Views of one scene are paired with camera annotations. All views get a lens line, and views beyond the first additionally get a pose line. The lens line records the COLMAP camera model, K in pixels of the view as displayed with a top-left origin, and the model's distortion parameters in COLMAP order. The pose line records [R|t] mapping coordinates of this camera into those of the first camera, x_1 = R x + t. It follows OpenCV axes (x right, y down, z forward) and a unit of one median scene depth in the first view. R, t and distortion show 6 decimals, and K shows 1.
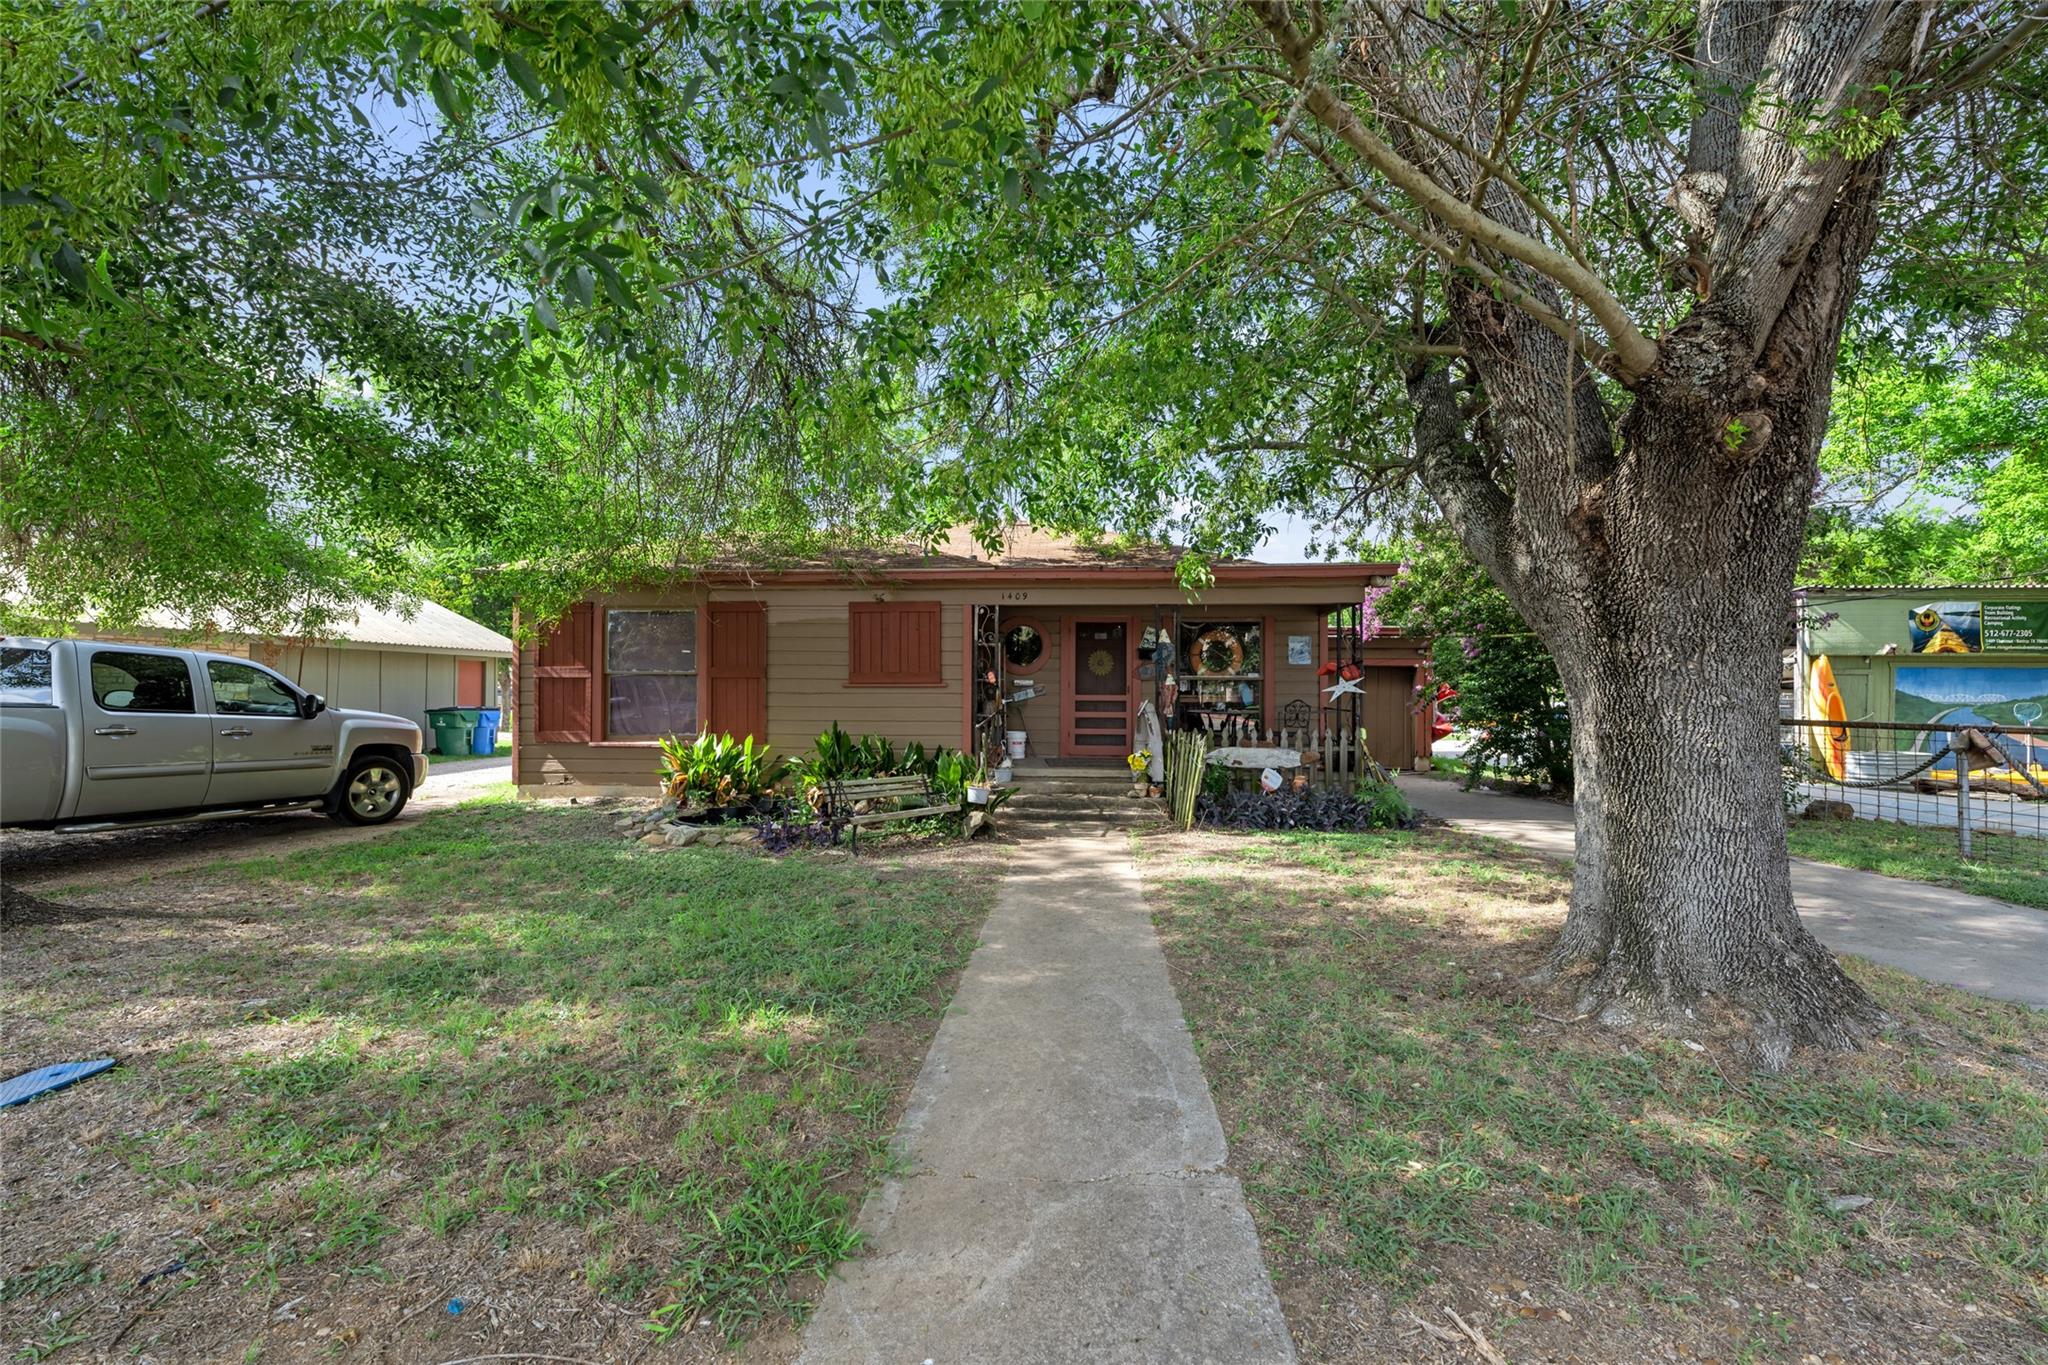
lens RADIAL K [[809.1, 0, 1025.4], [0, 809.1, 695.1], [0, 0, 1]] dist [-0.001516, -0.000187]
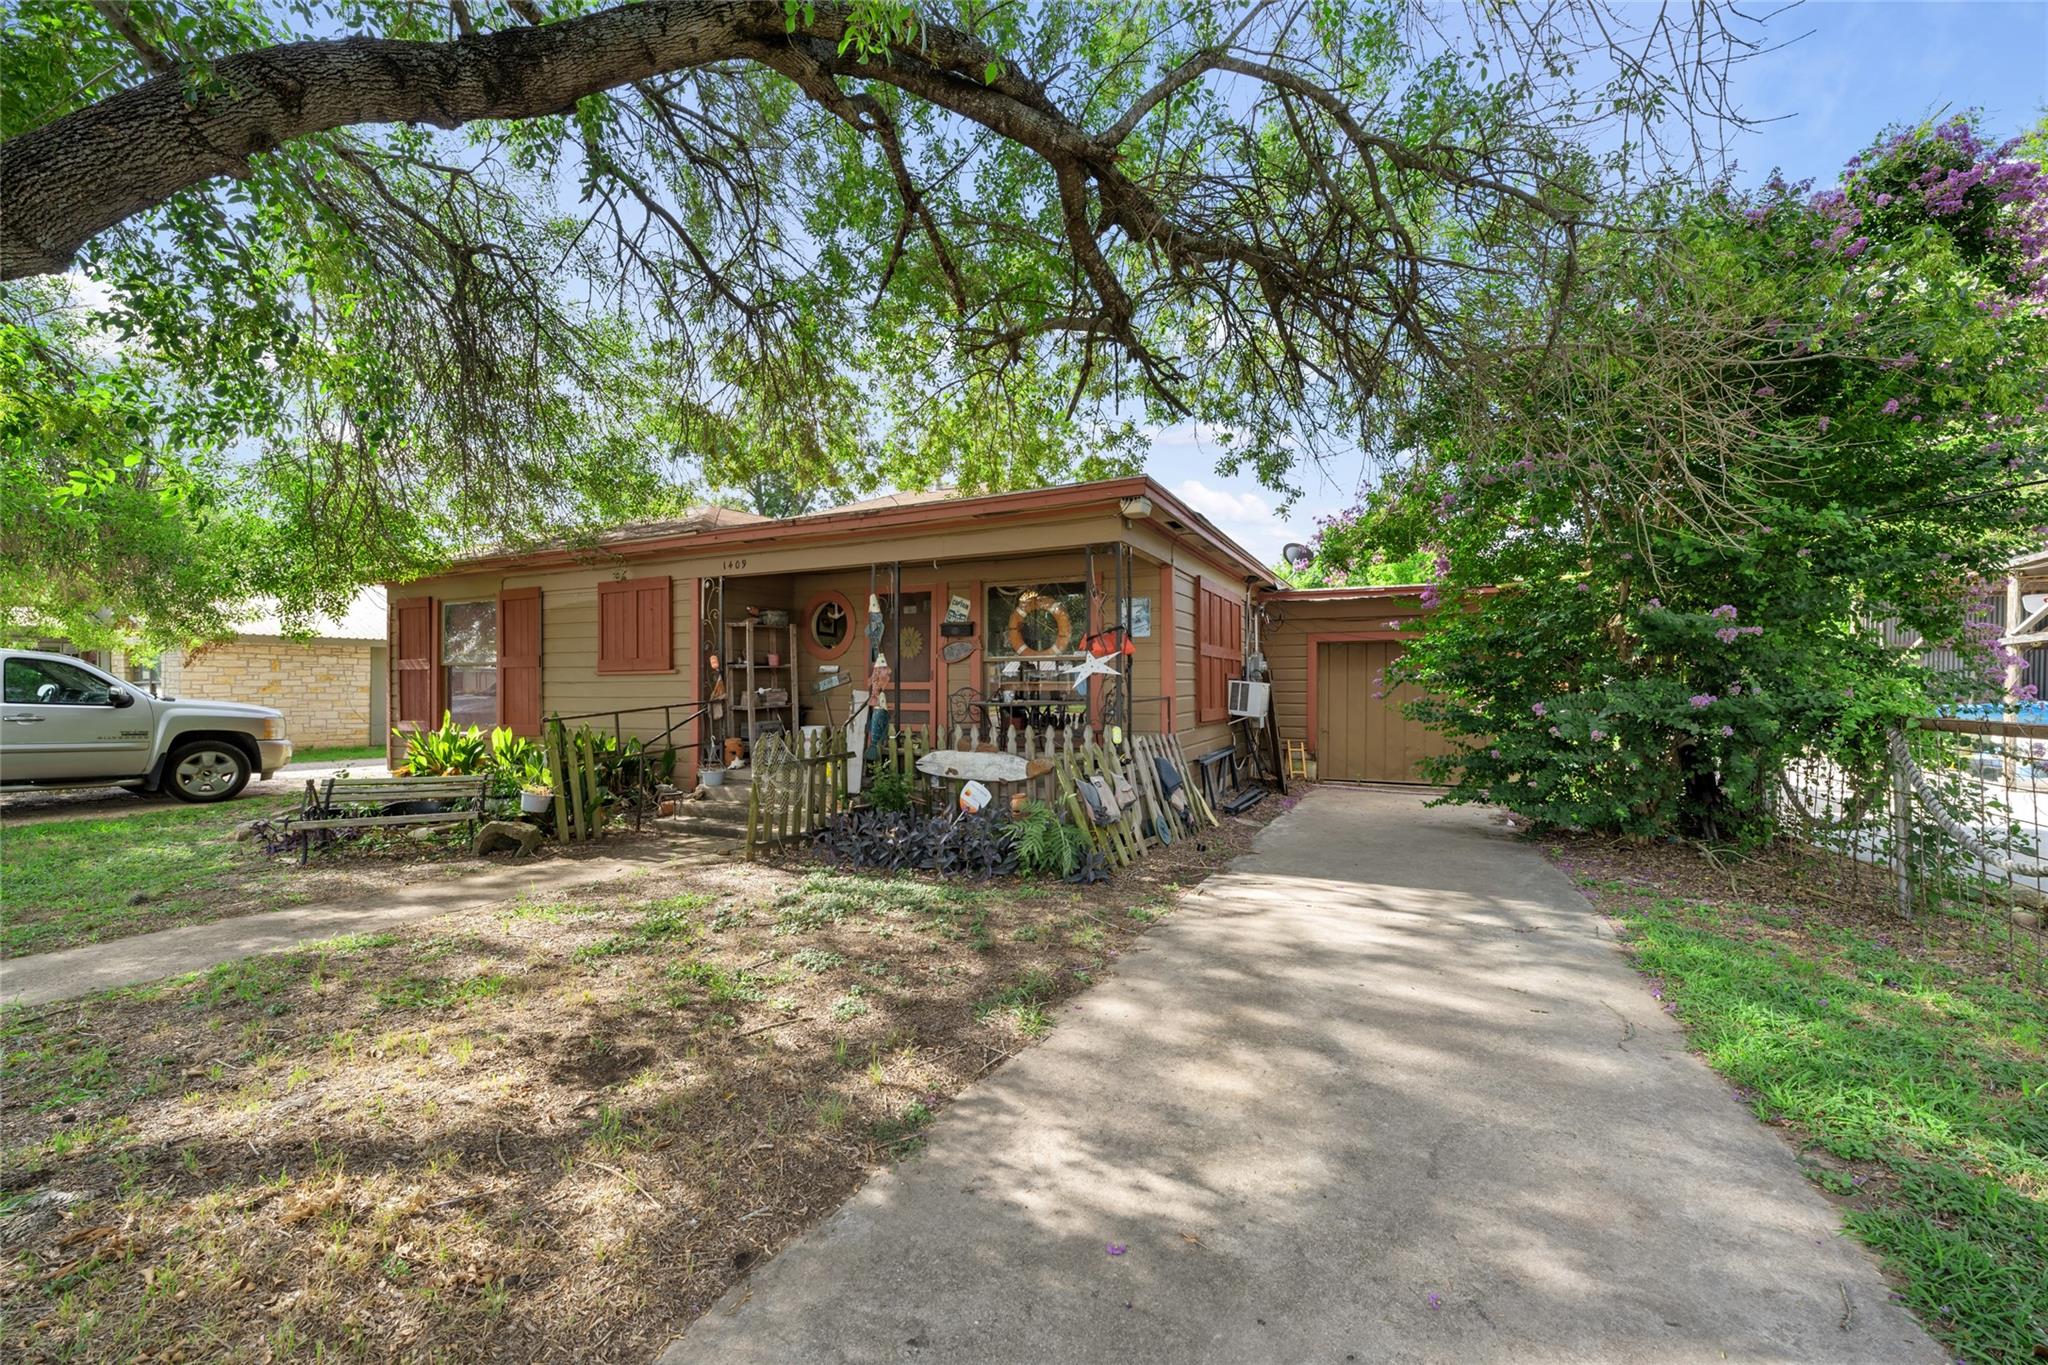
lens RADIAL K [[814.4, 0, 1023.4], [0, 814.4, 694.9], [0, 0, 1]] dist [0.000495, 0.000147]
pose [[0.927505, -0.003306, -0.373795, 0.555873], [0.005719, 0.999969, 0.005345, 0.009481], [0.373766, -0.007095, 0.927496, 0.312434]]
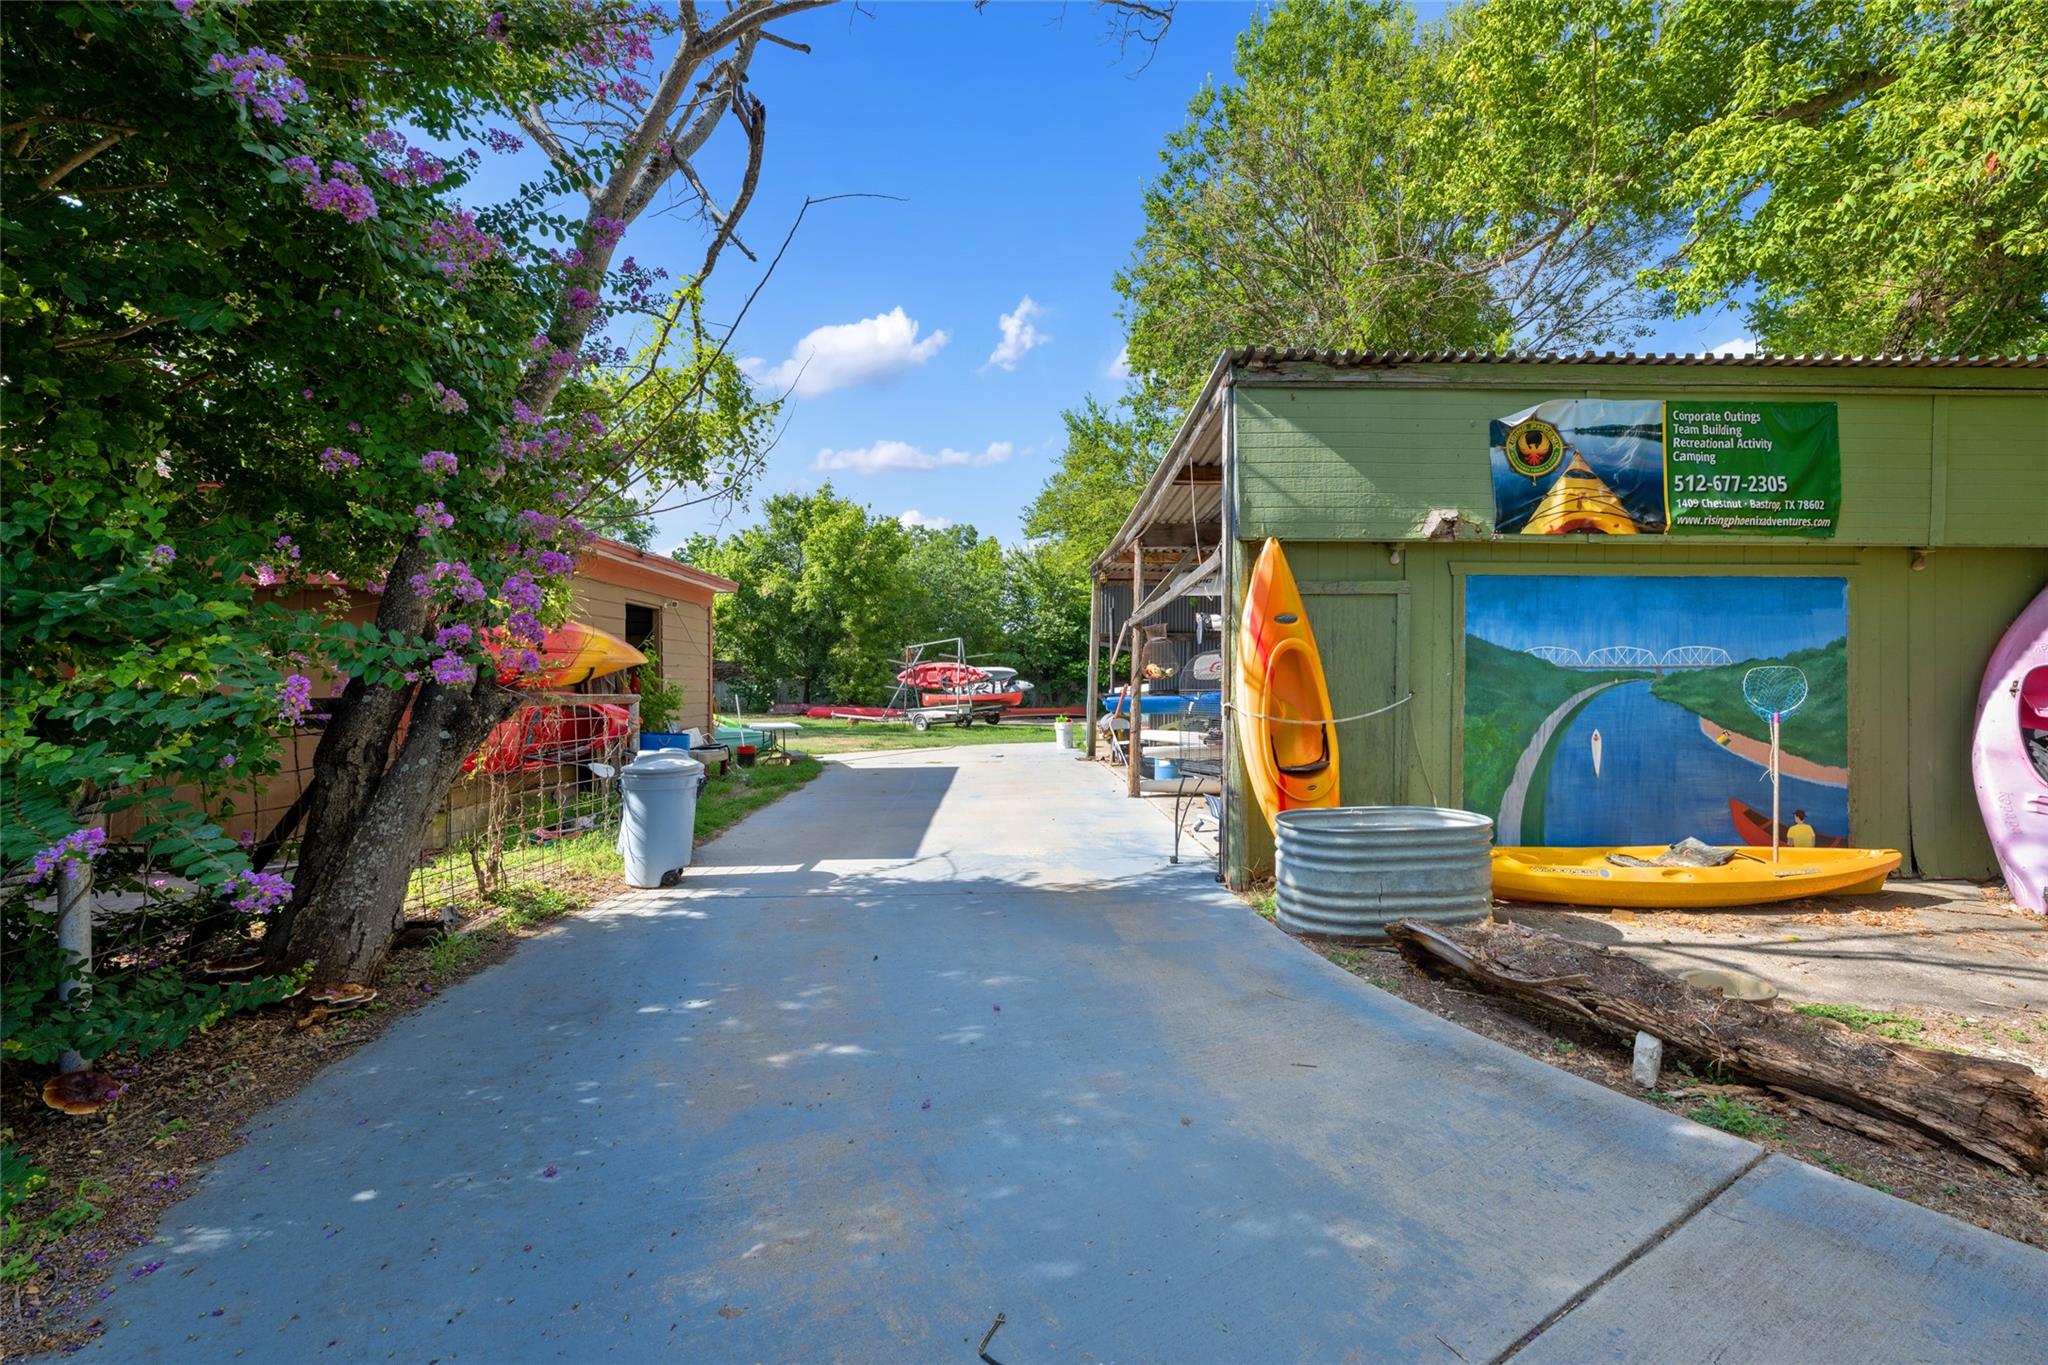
lens RADIAL K [[807.5, 0, 1024.0], [0, 807.5, 682.5], [0, 0, 1]] dist [-0.000177, -0.000007]
pose [[0.995312, -0.005137, 0.096578, 1.141699], [0.005379, 0.999983, -0.002245, 0.021171], [-0.096565, 0.002754, 0.995323, 0.878882]]
